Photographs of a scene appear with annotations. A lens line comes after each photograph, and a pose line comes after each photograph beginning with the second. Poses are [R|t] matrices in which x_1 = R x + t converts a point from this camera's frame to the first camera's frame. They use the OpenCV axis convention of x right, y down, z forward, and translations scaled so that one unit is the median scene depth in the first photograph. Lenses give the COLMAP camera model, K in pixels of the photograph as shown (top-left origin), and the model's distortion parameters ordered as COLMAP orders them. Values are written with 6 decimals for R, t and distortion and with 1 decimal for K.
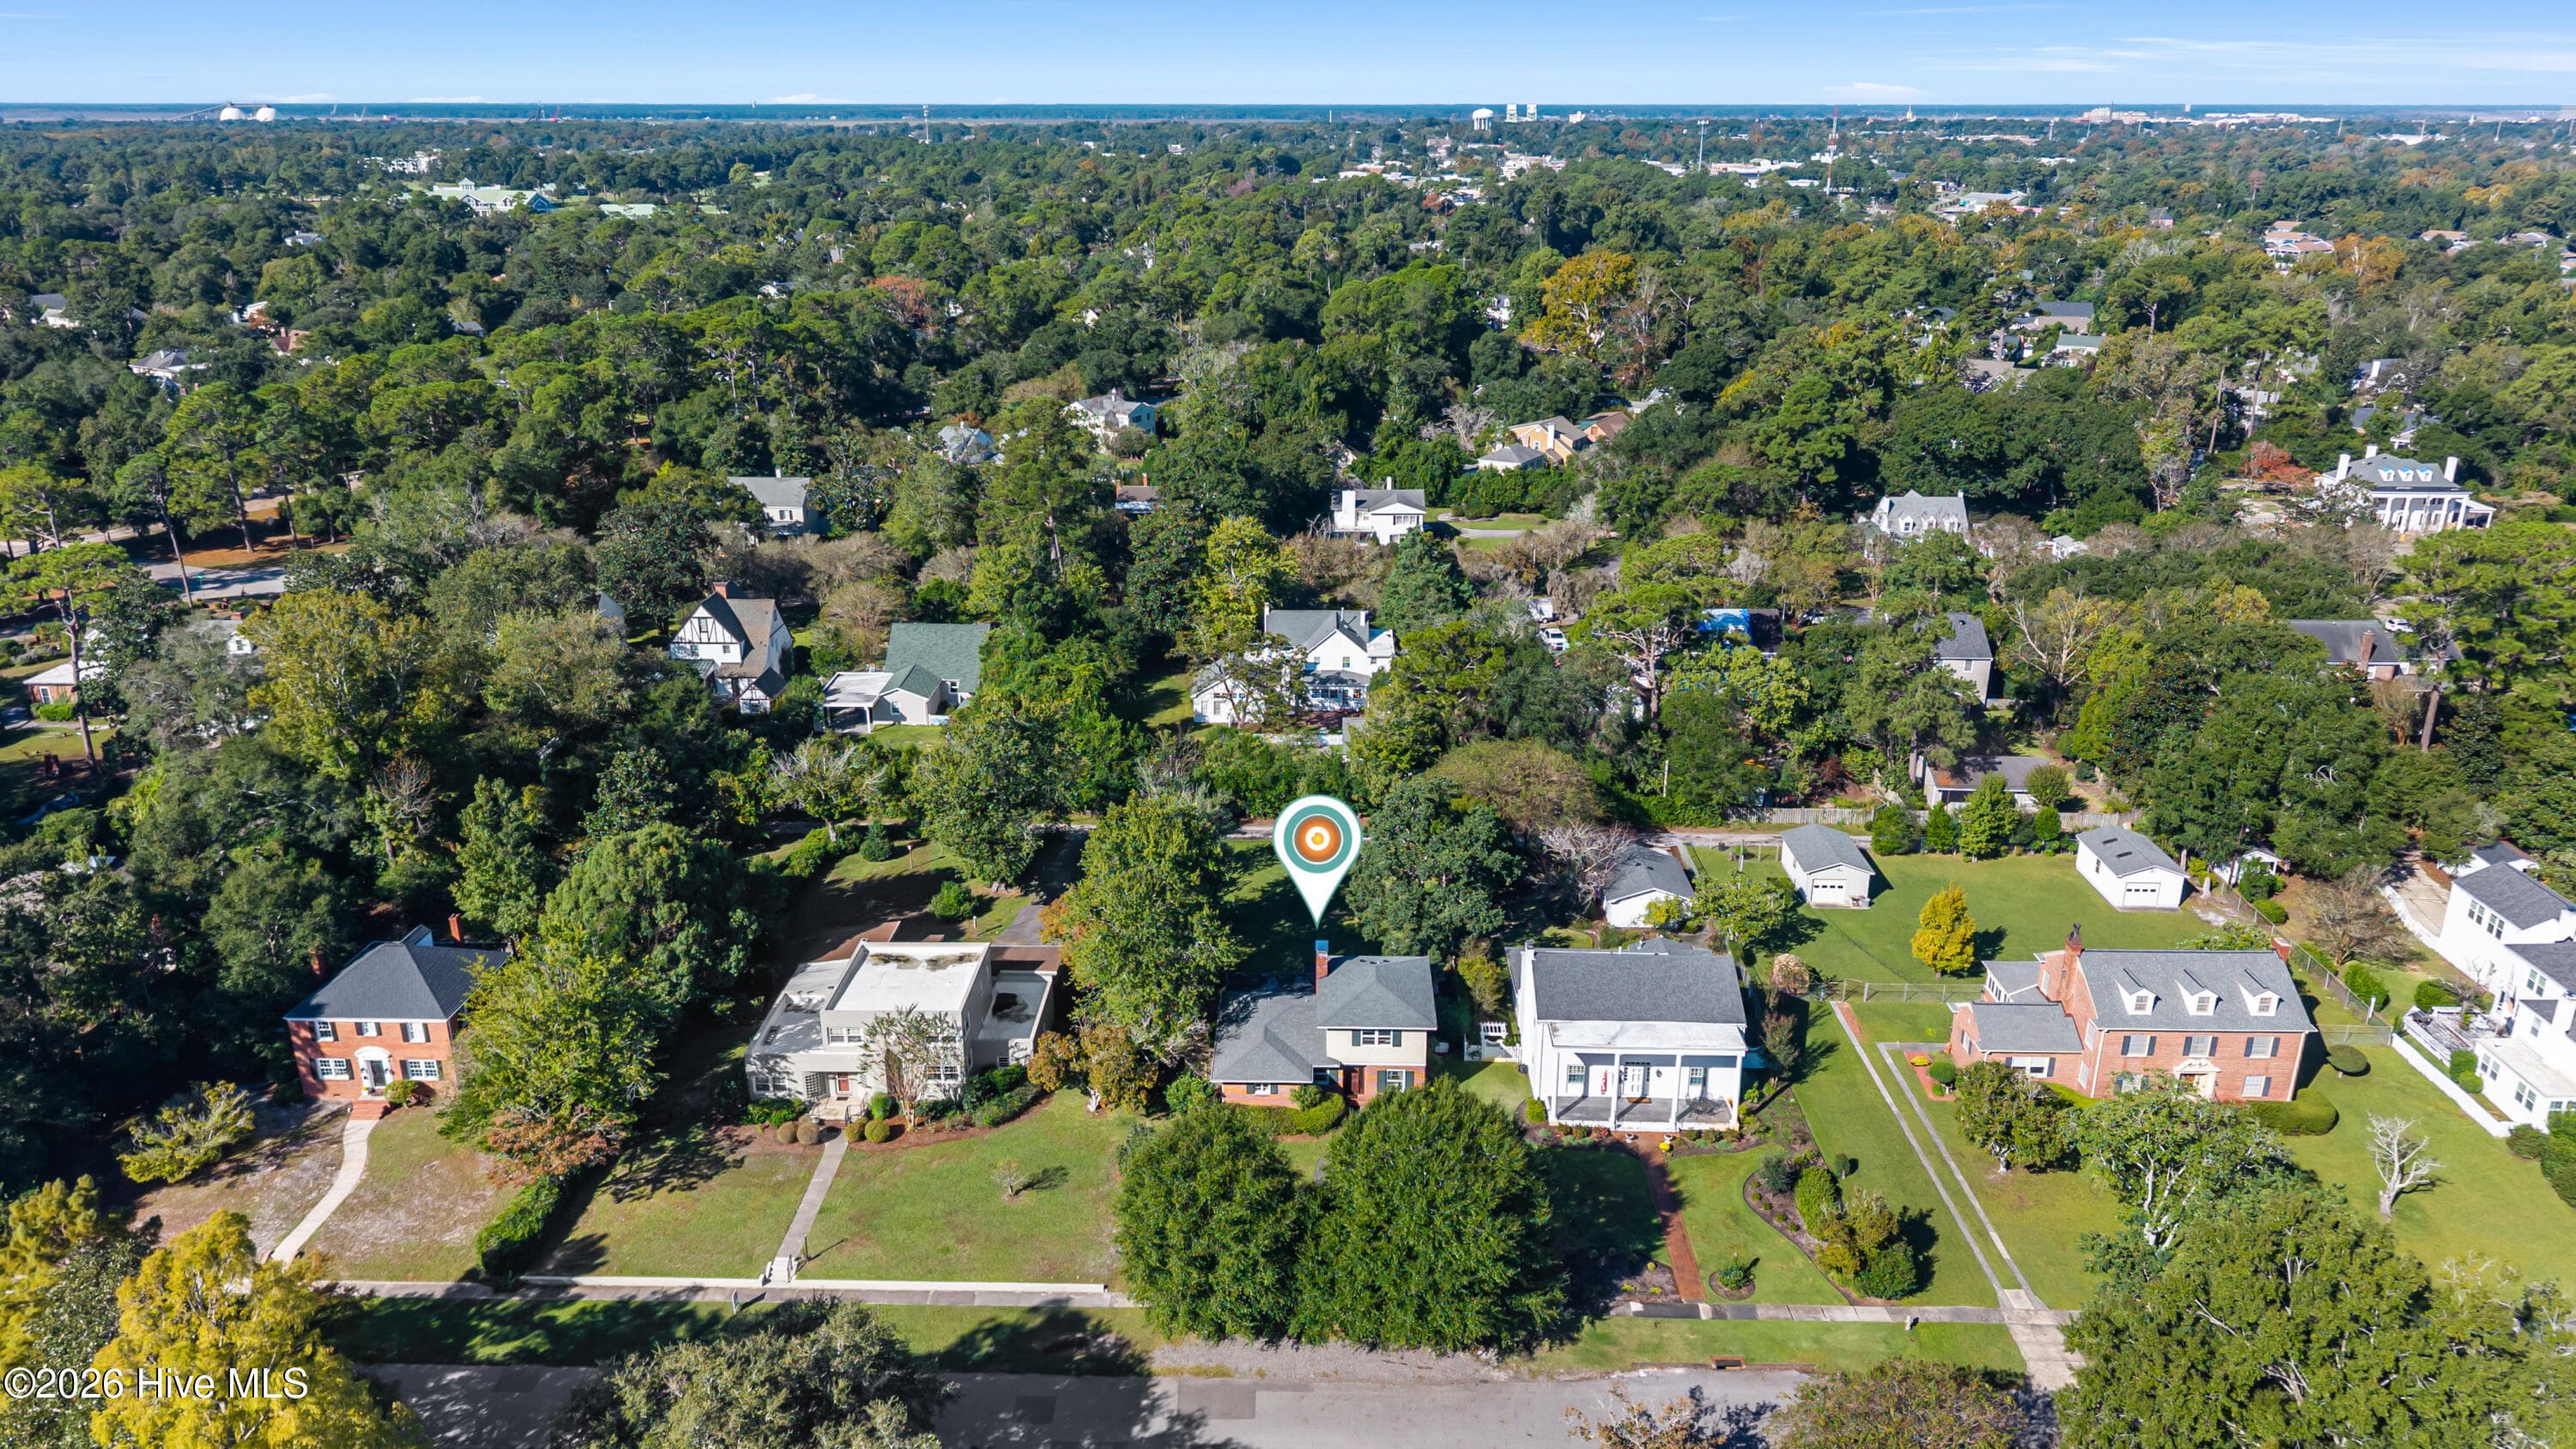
lens RADIAL K [[1732.5, 0, 1288.0], [0, 1732.5, 724.5], [0, 0, 1]] dist [0.044340, -0.072126]
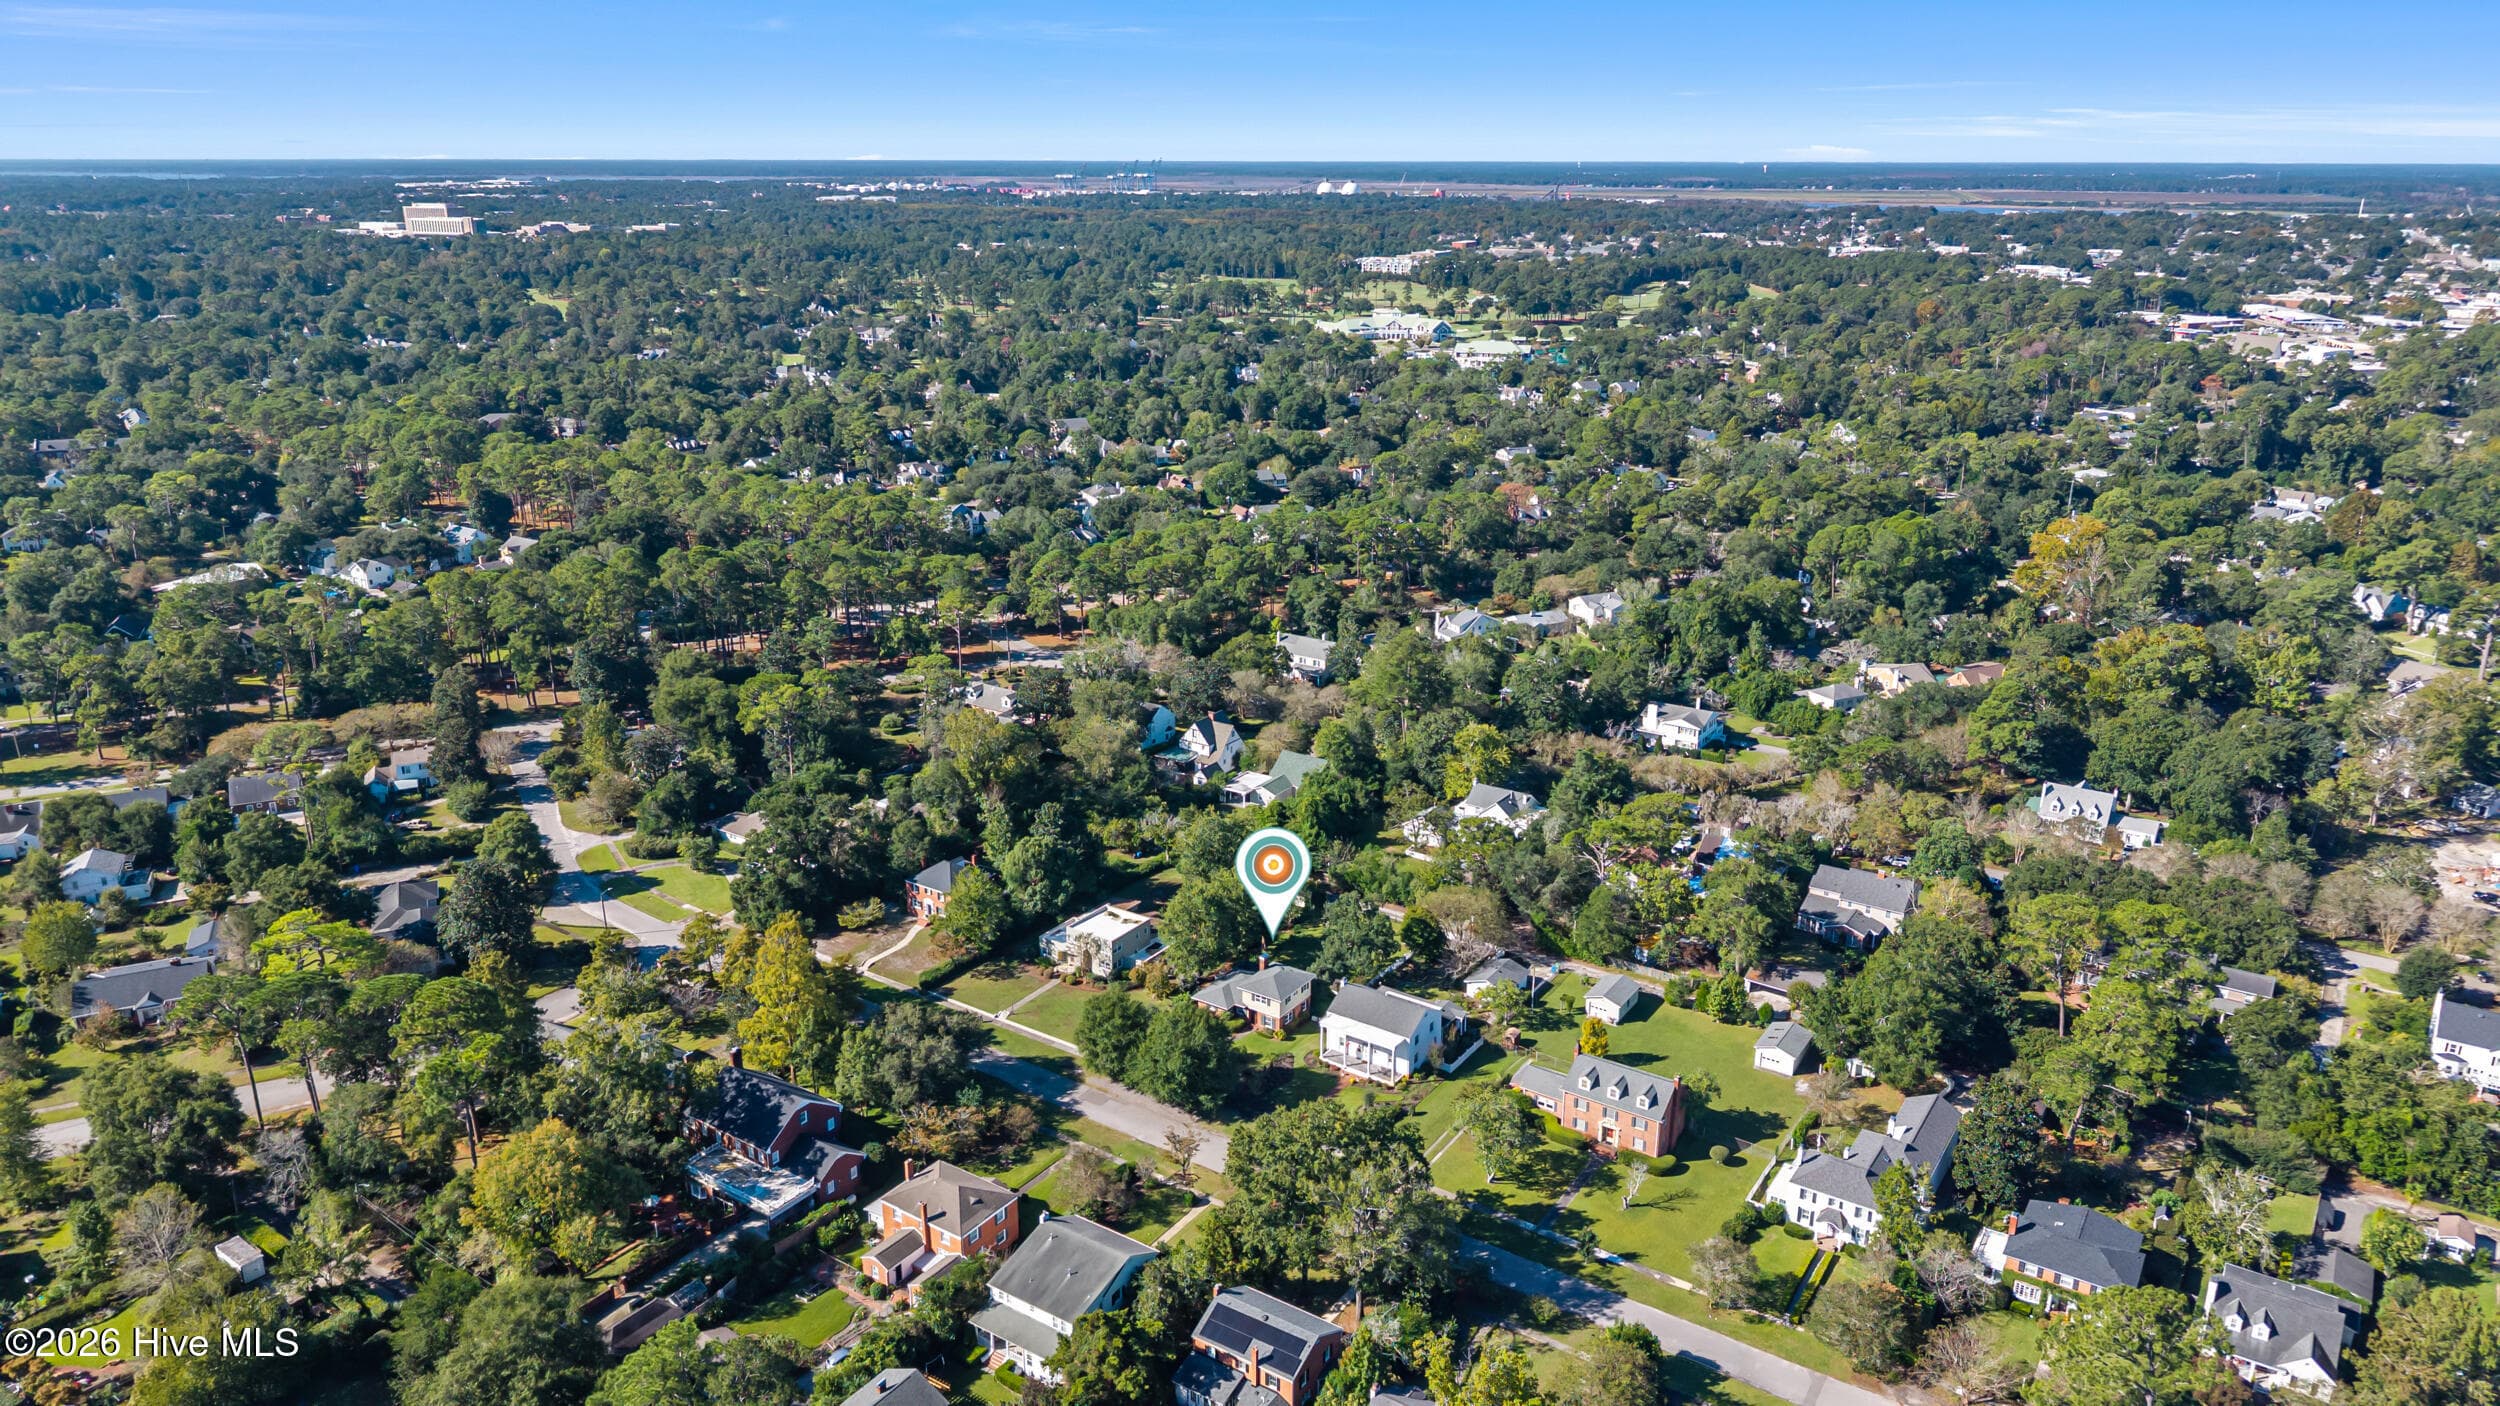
lens RADIAL K [[1661.5, 0, 1250.0], [0, 1661.5, 703.0], [0, 0, 1]] dist [0.188084, -0.000085]
pose [[0.835644, 0.172236, -0.521569, 1.092385], [-0.185412, 0.982281, 0.027312, -0.249665], [0.517031, 0.073882, 0.852772, -0.869945]]
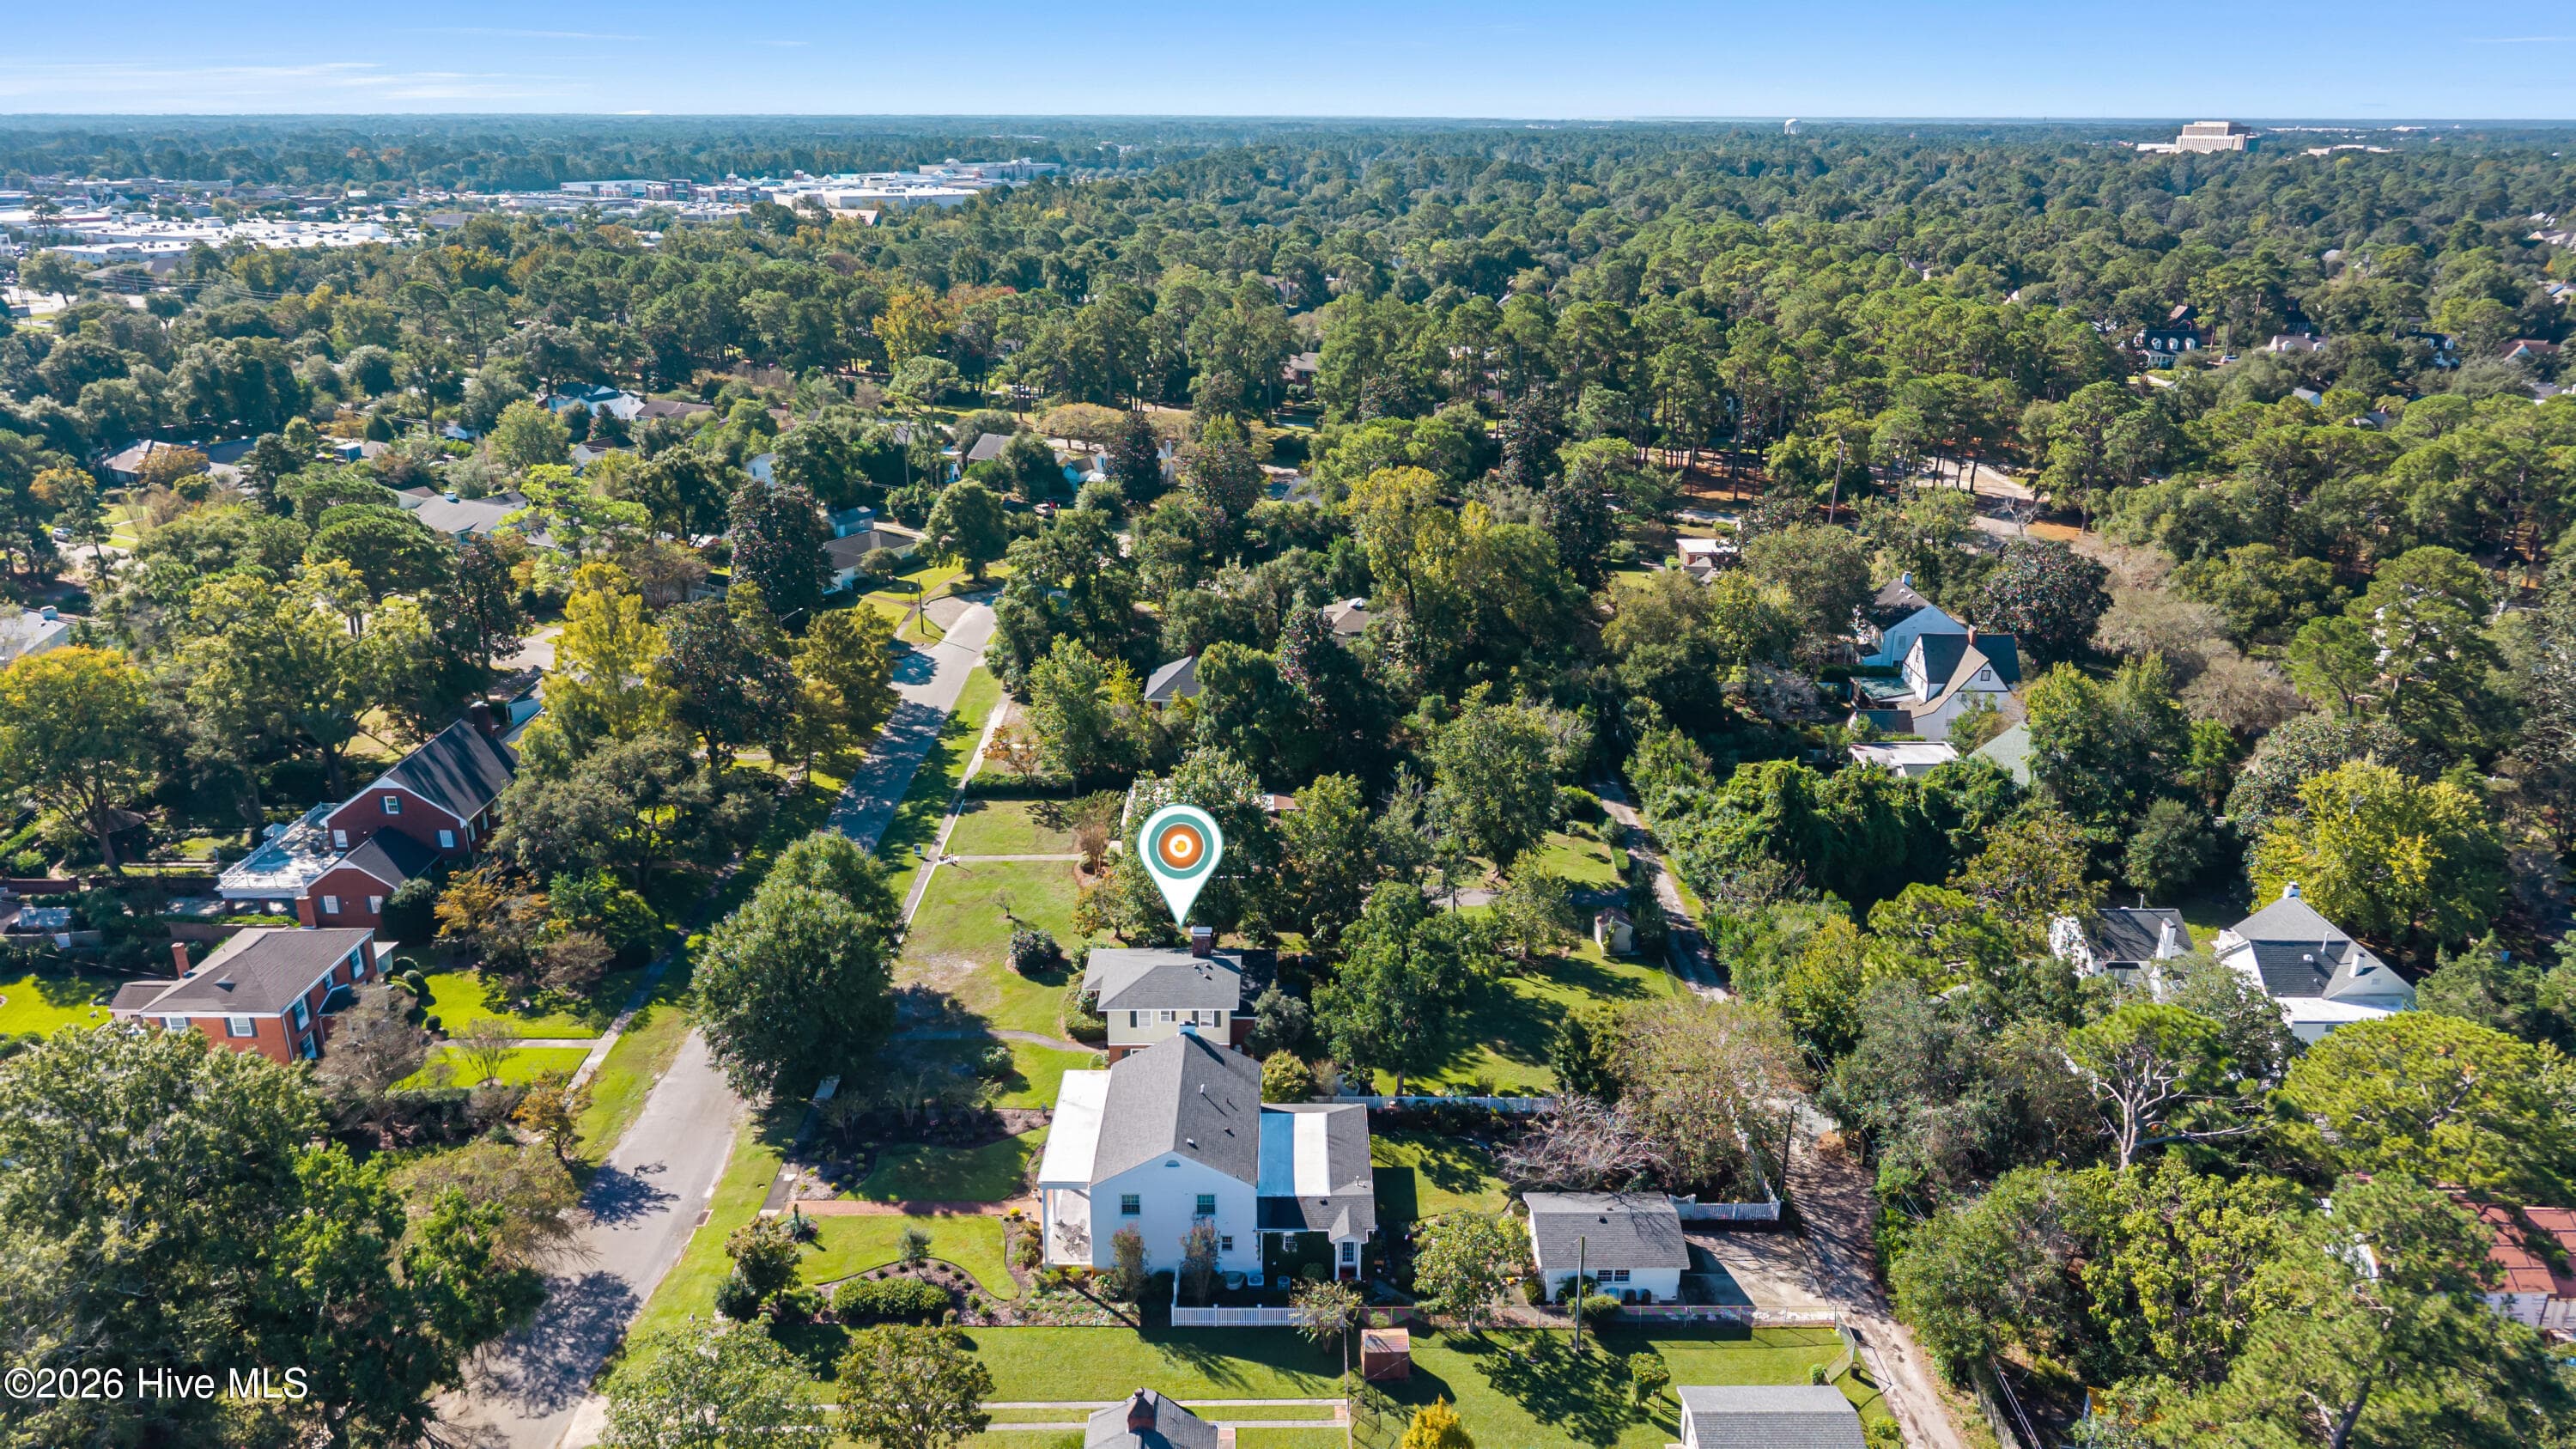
lens RADIAL K [[1773.0, 0, 1288.0], [0, 1773.0, 724.5], [0, 0, 1]] dist [-0.001096, -0.000043]
pose [[0.024316, 0.328766, -0.944098, 1.015665], [-0.347092, 0.888407, 0.300433, -0.328066], [0.937516, 0.320384, 0.135714, 0.894079]]
